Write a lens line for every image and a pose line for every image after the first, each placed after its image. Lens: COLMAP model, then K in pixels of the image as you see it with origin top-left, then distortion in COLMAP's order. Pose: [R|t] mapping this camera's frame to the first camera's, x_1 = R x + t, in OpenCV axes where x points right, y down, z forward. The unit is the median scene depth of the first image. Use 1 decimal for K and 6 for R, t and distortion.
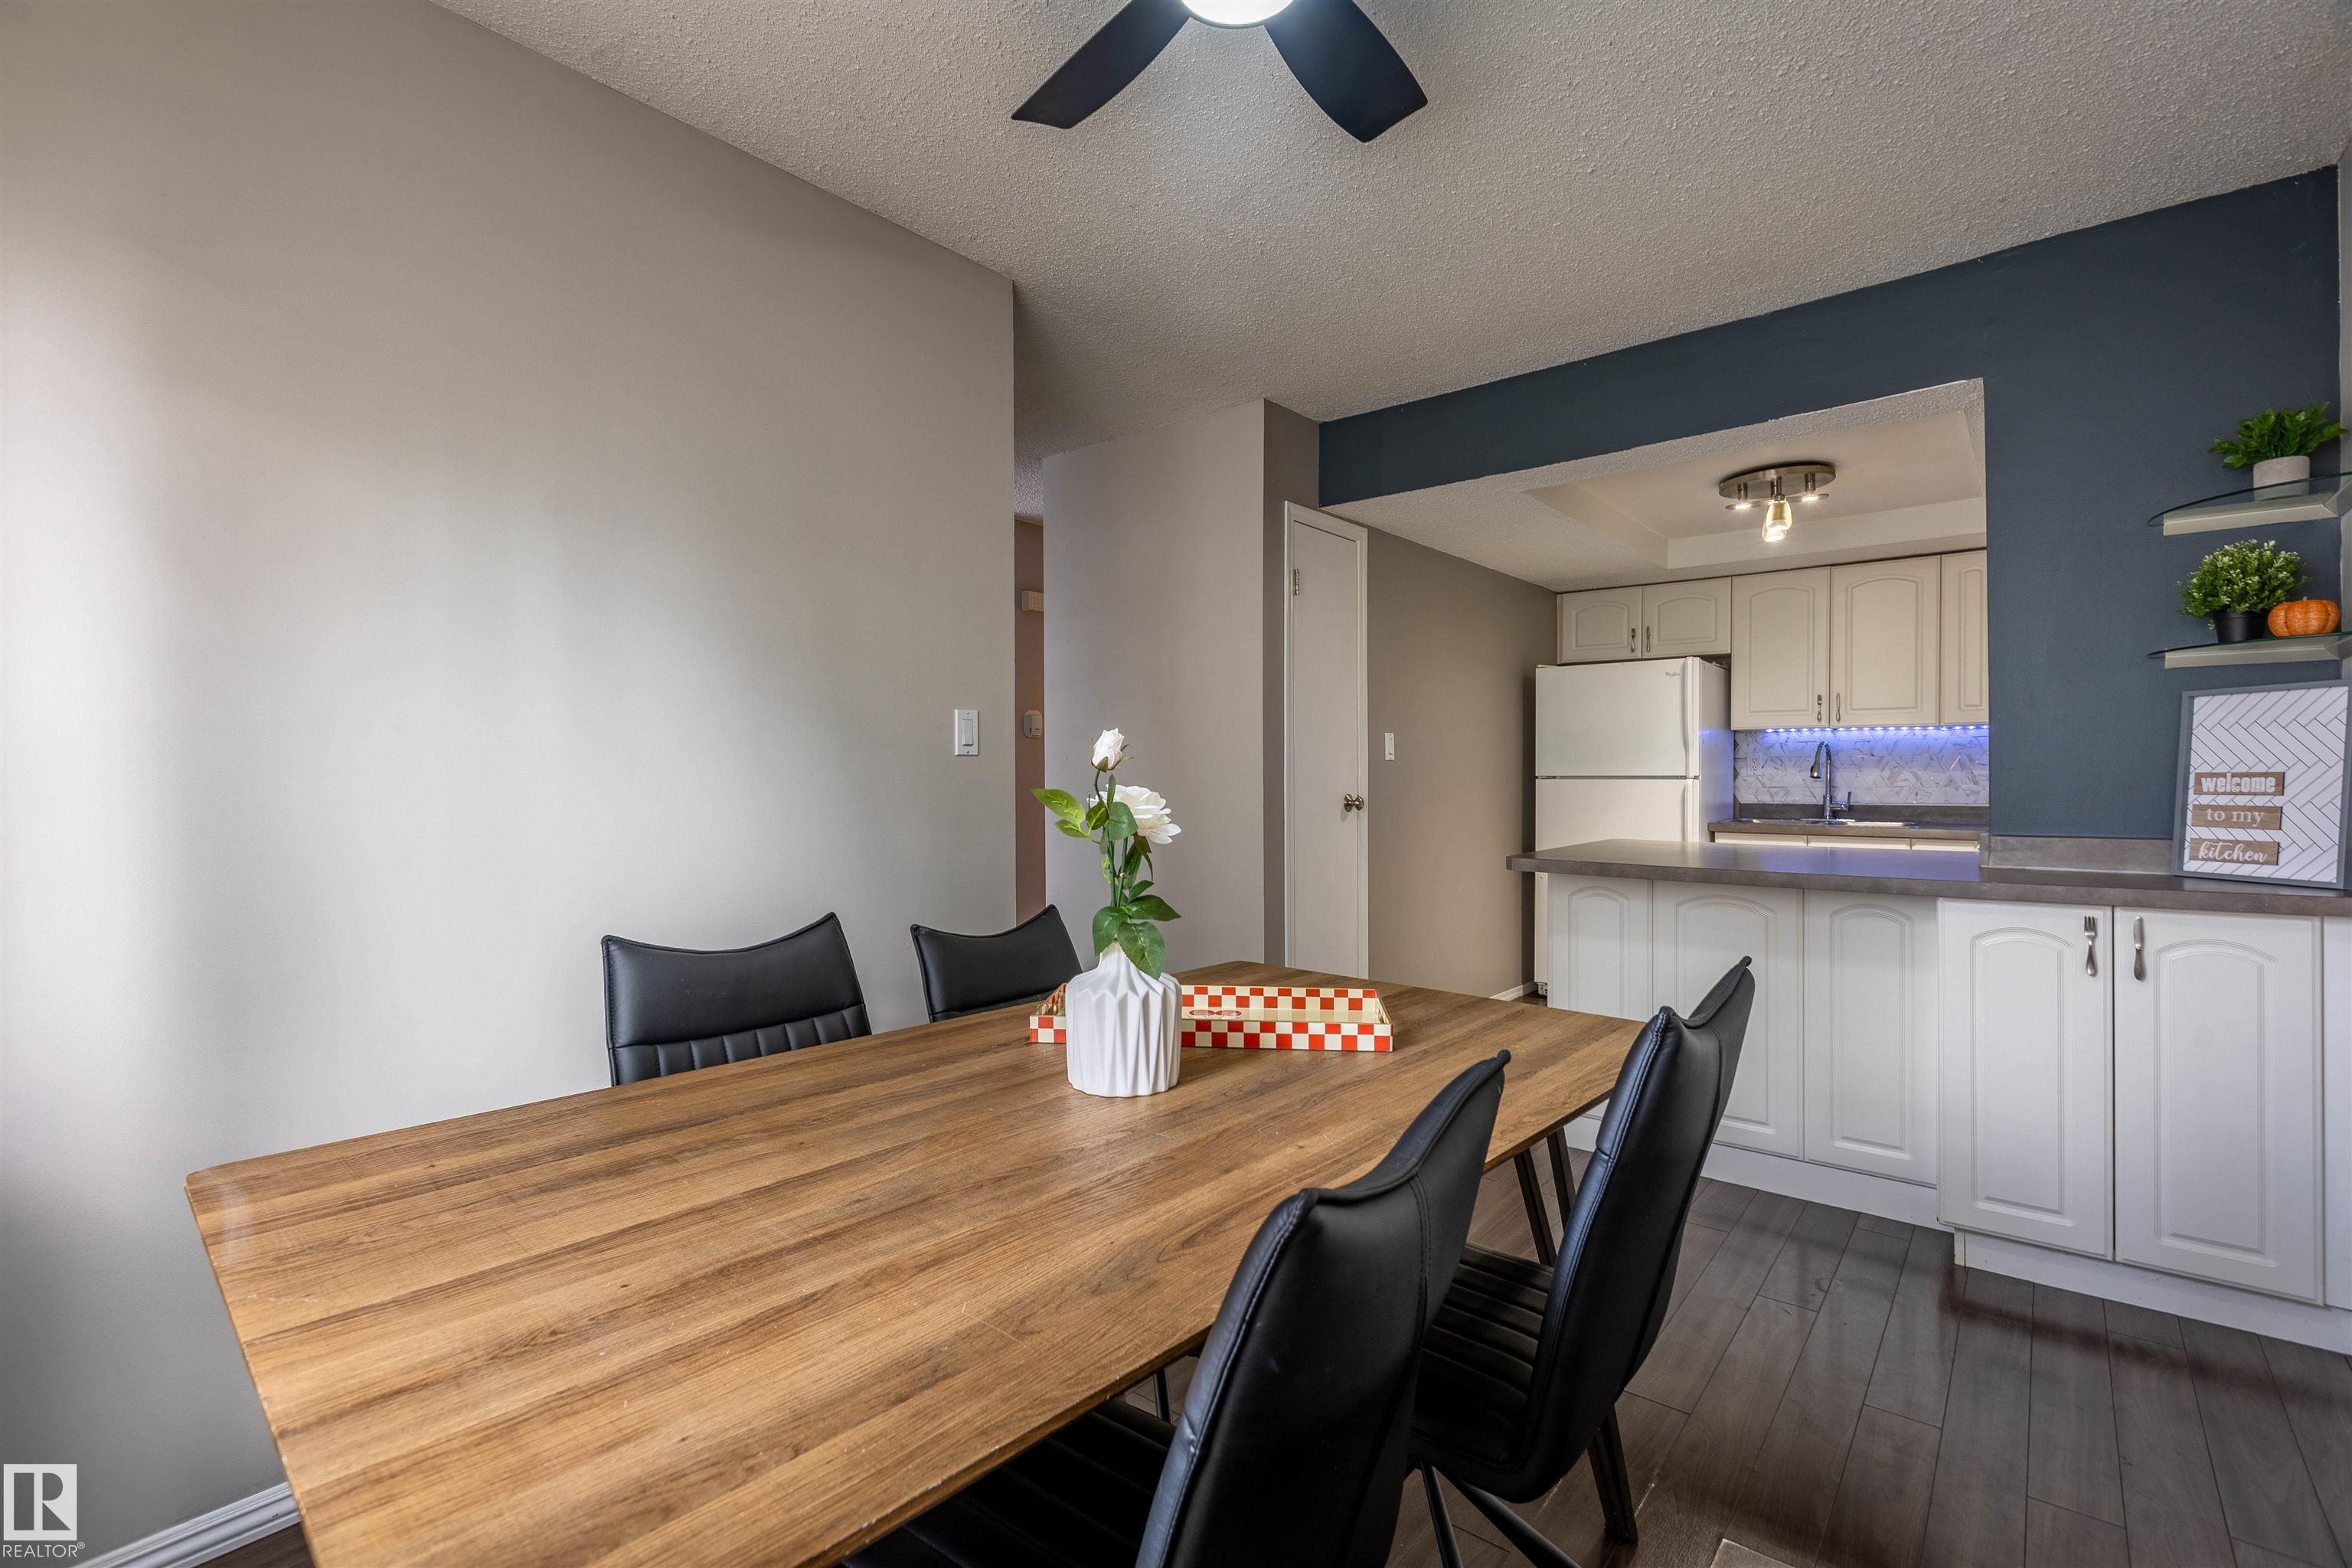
lens RADIAL K [[1073.8, 0, 1168.1], [0, 1073.8, 783.9], [0, 0, 1]] dist [0.003387, 0.000036]
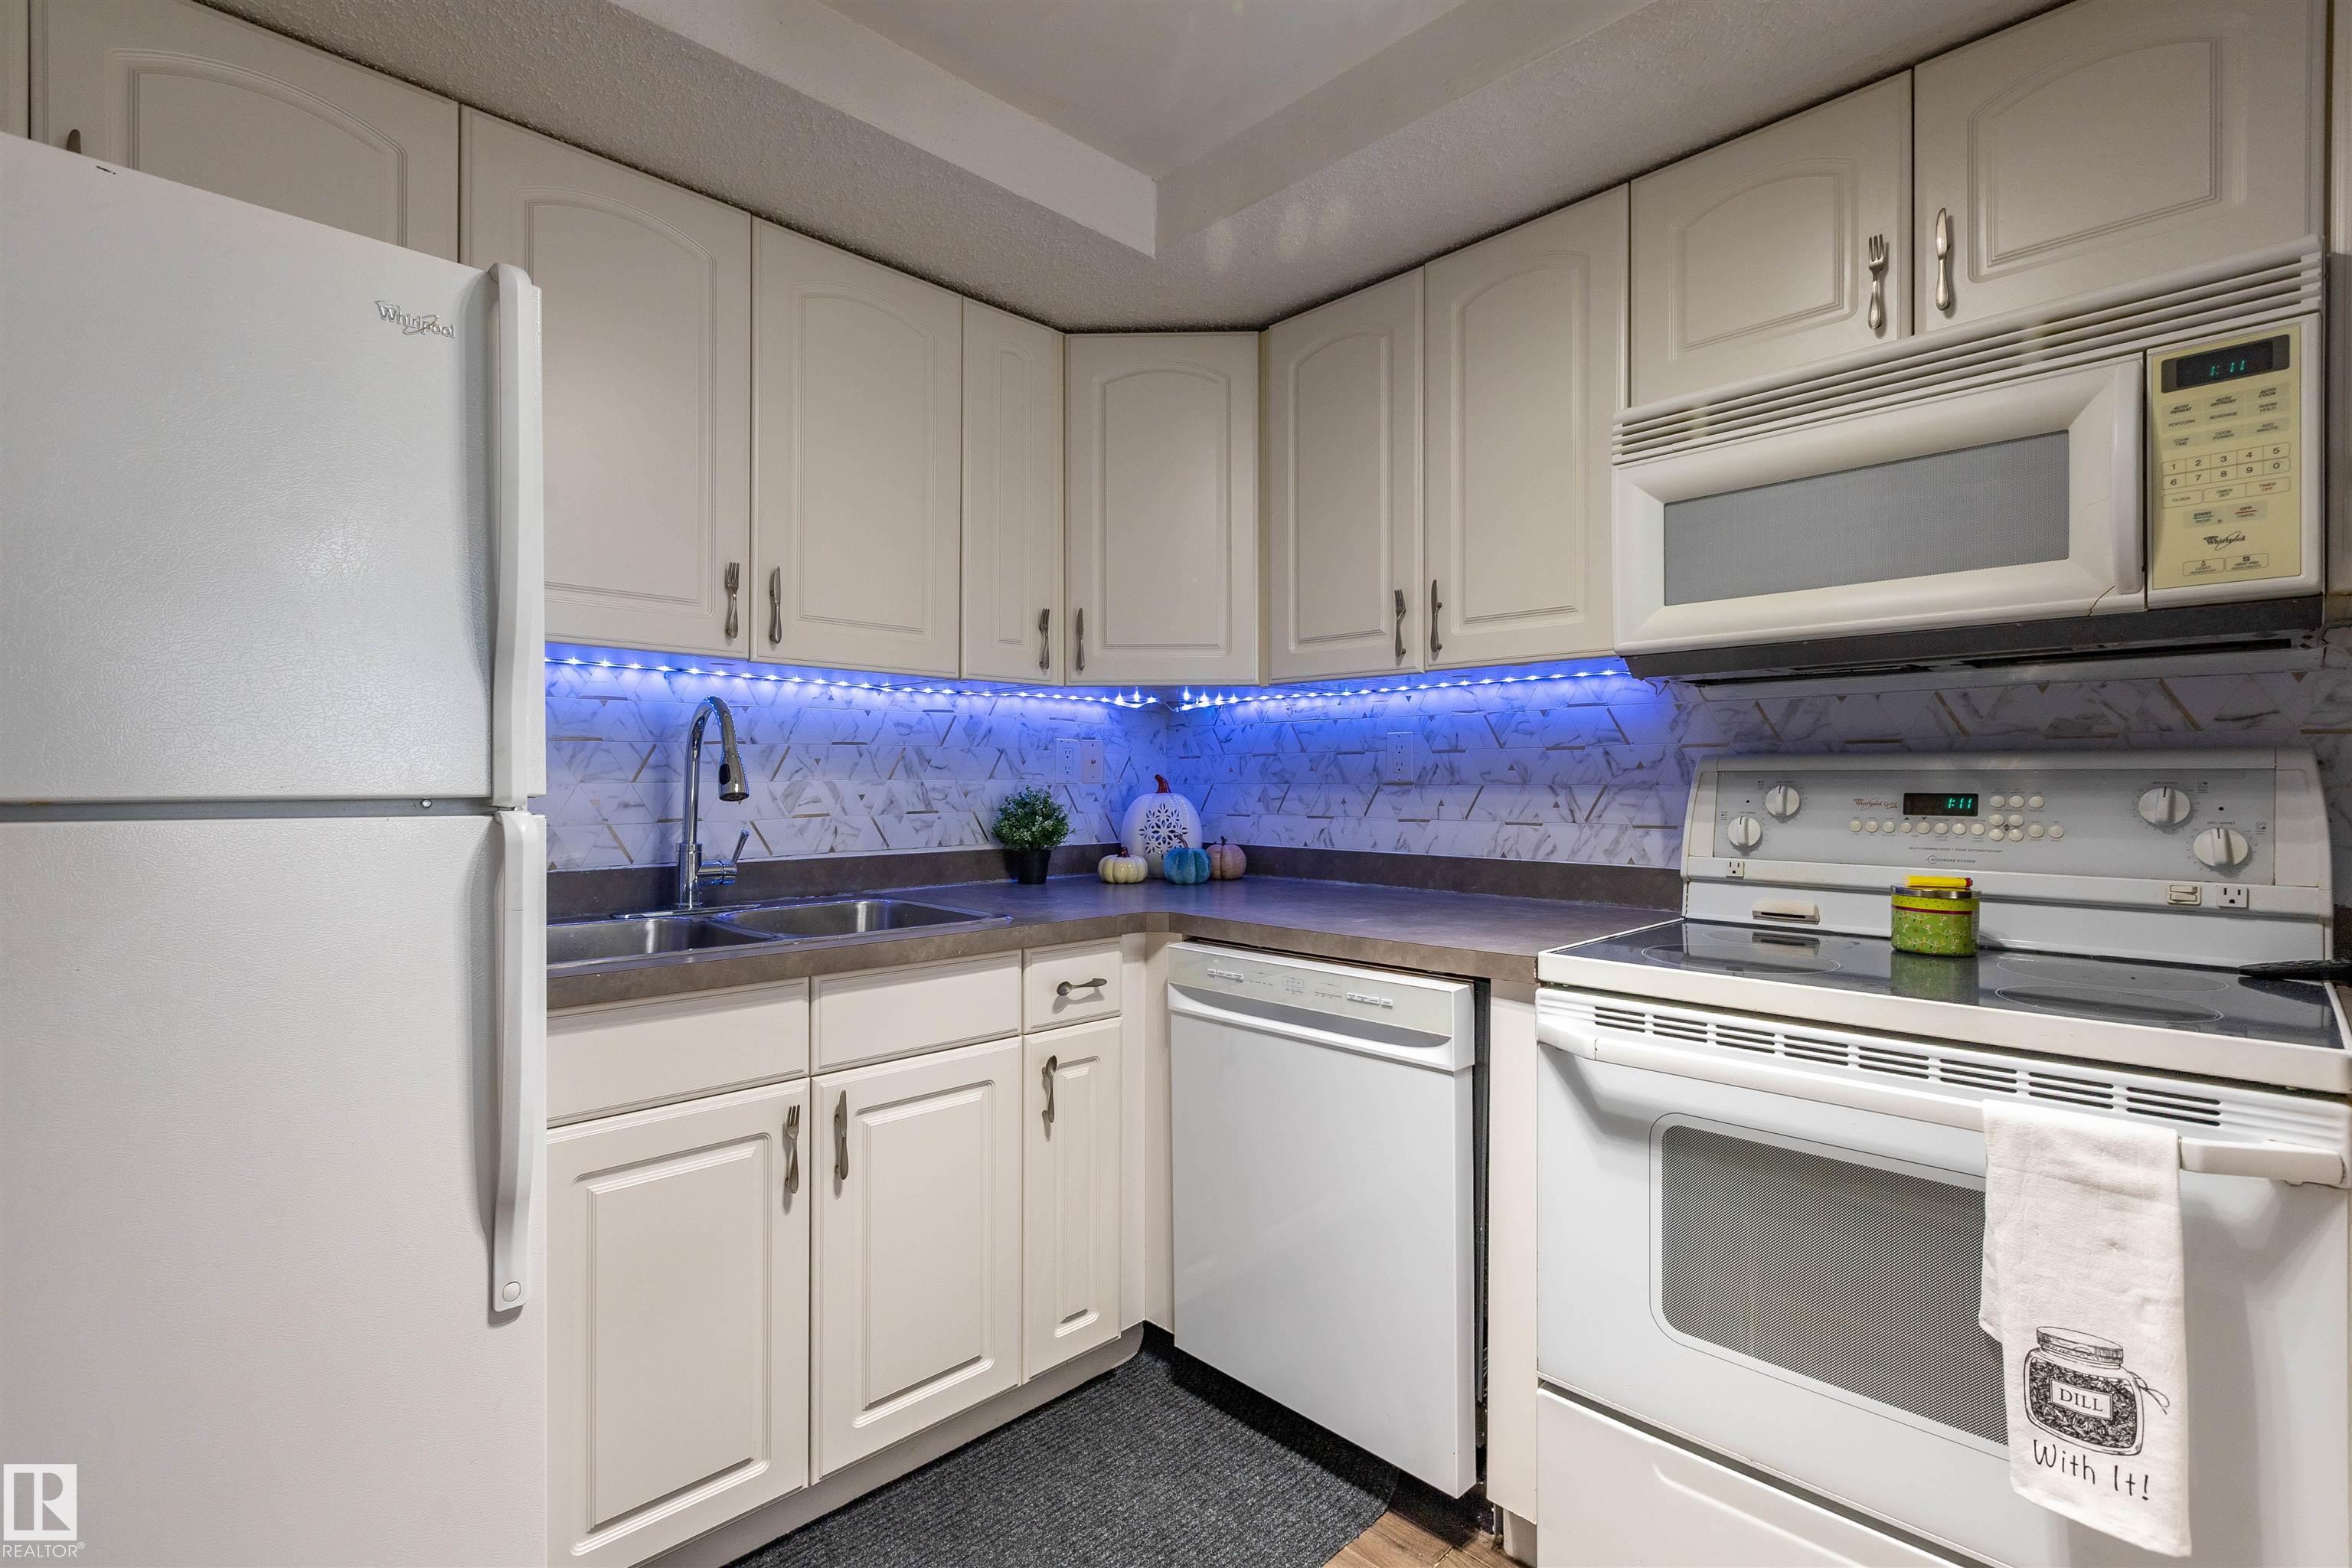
lens RADIAL K [[1073.8, 0, 1168.1], [0, 1073.8, 783.9], [0, 0, 1]] dist [0.003387, 0.000036]
pose [[0.101357, -0.000619, 0.994850, 0.272849], [0.006229, 0.999981, -0.000013, -0.009240], [-0.994831, 0.006199, 0.101359, 0.837246]]
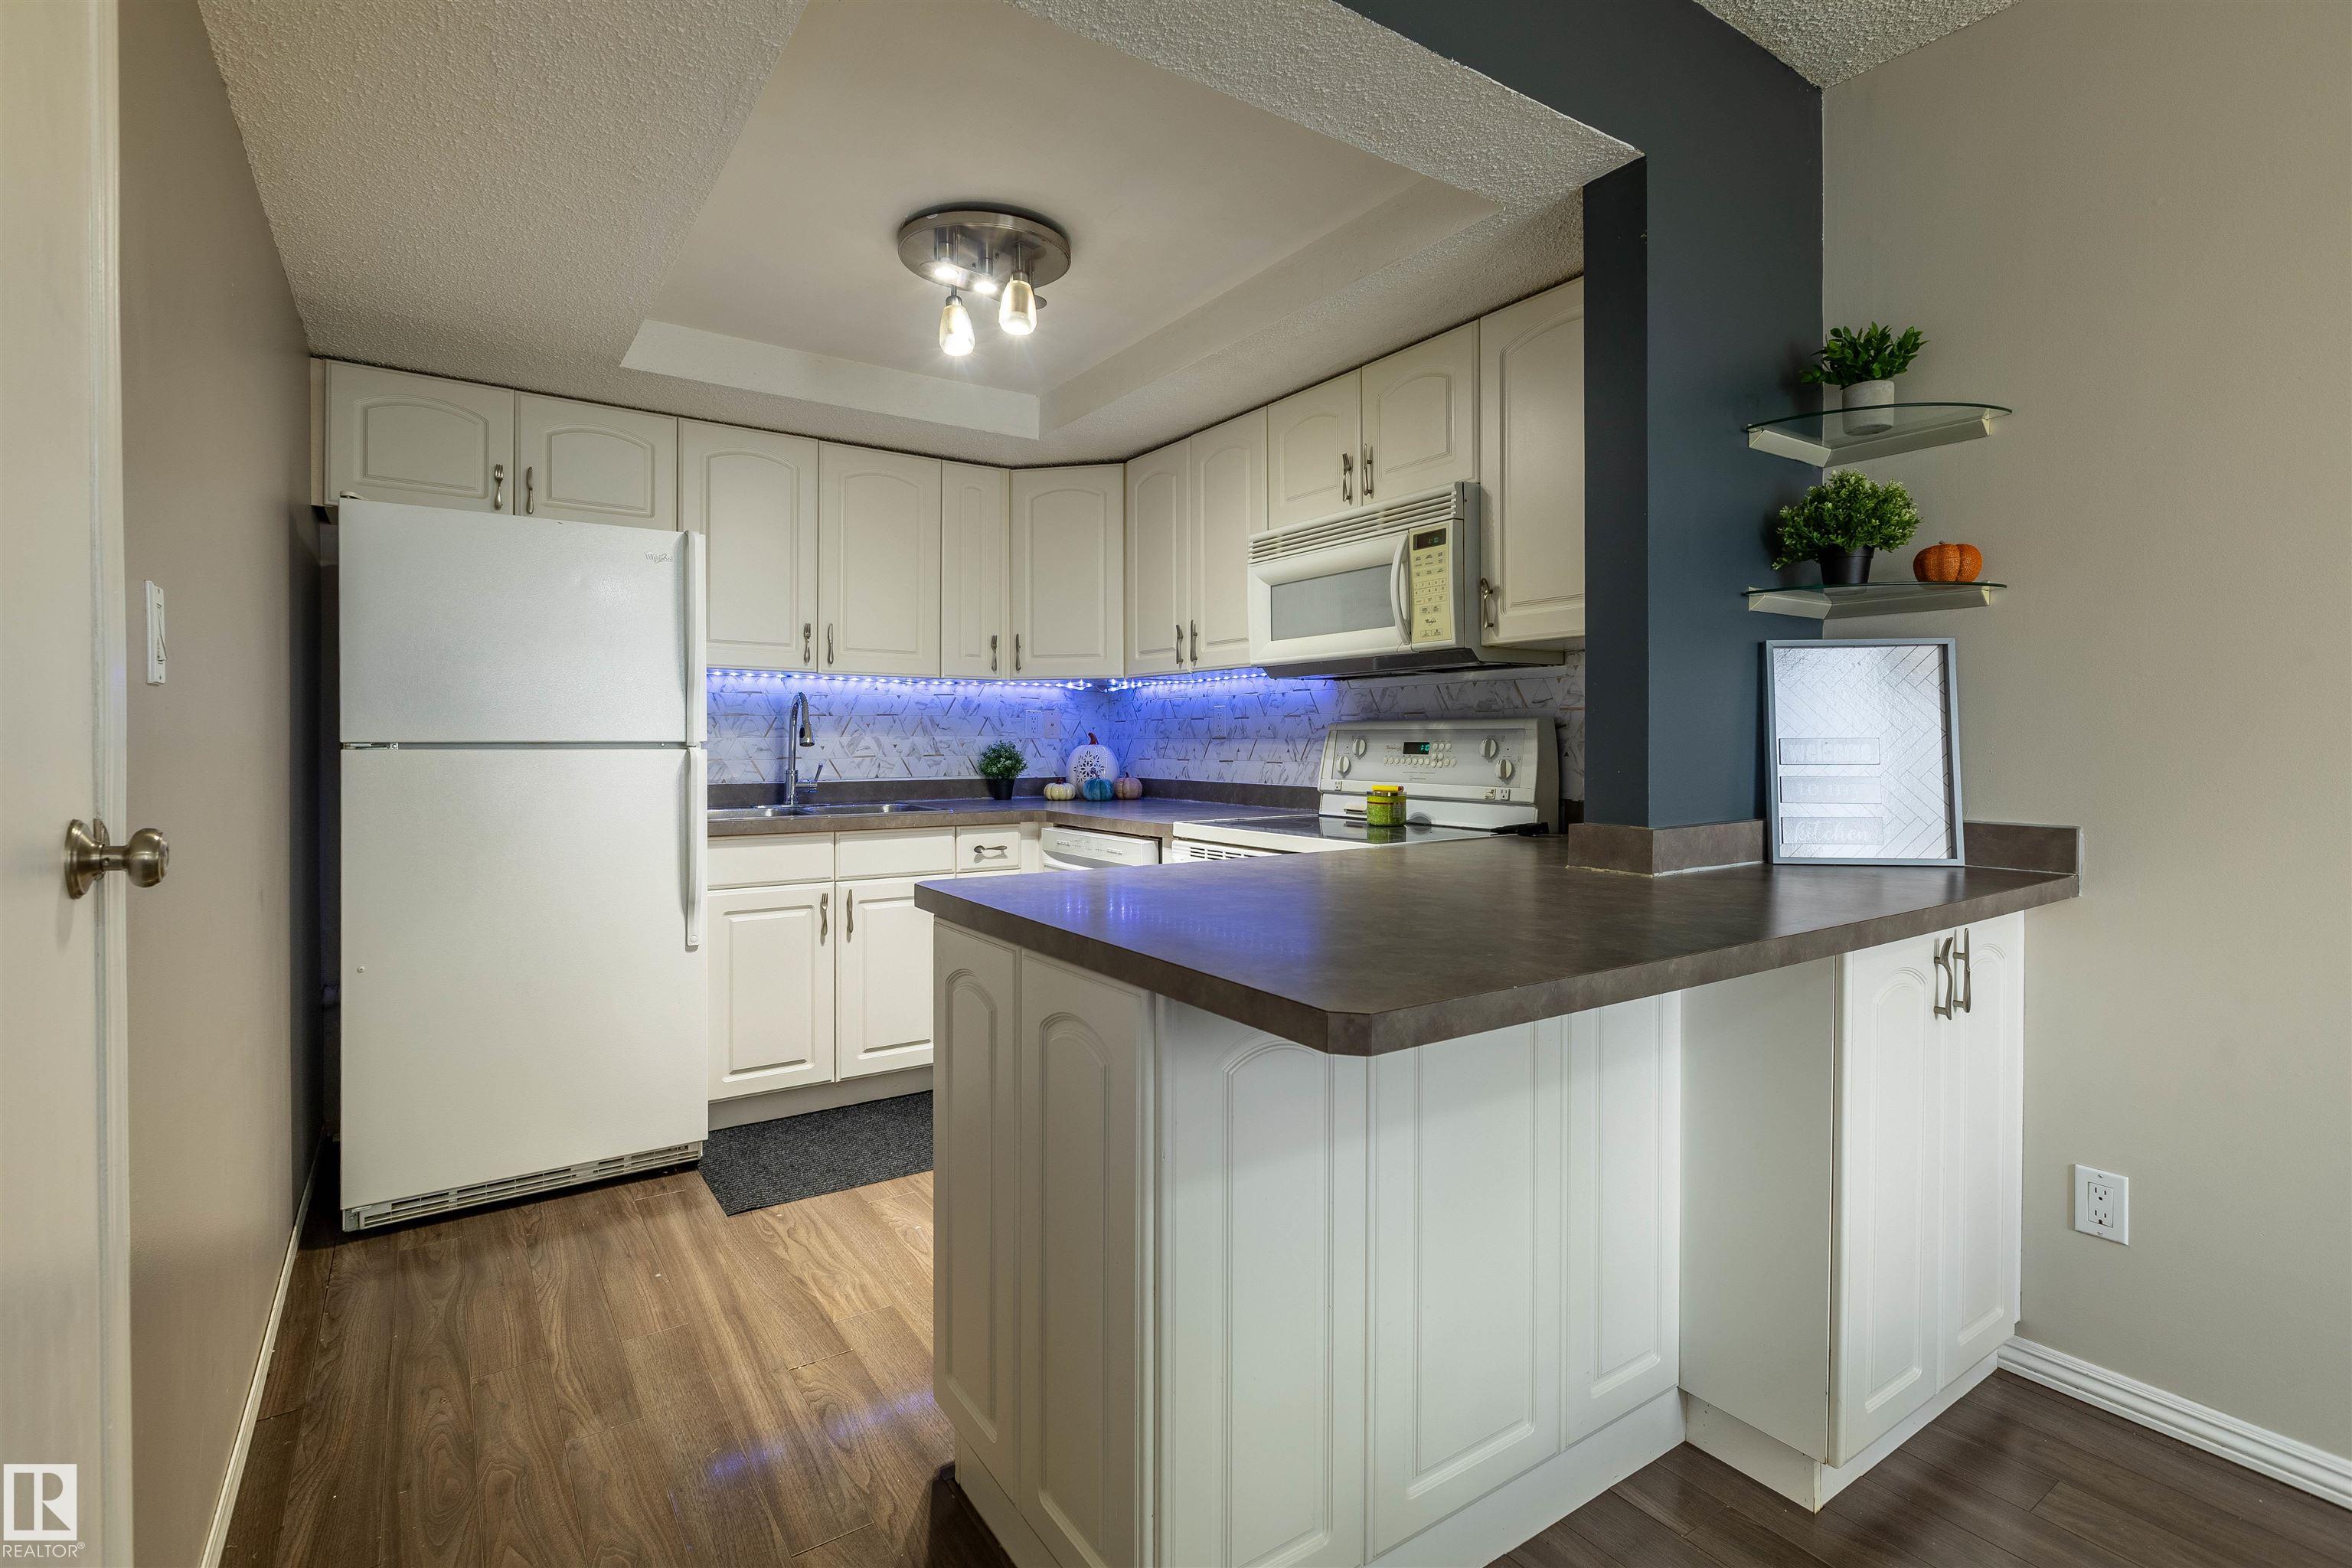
lens RADIAL K [[1057.9, 0, 1165.8], [0, 1057.9, 745.4], [0, 0, 1]] dist [-0.000589, -0.000838]
pose [[0.262971, -0.003451, 0.964798, 0.016517], [0.006562, 0.999977, 0.001788, -0.005035], [-0.964781, 0.005861, 0.262987, 0.615203]]
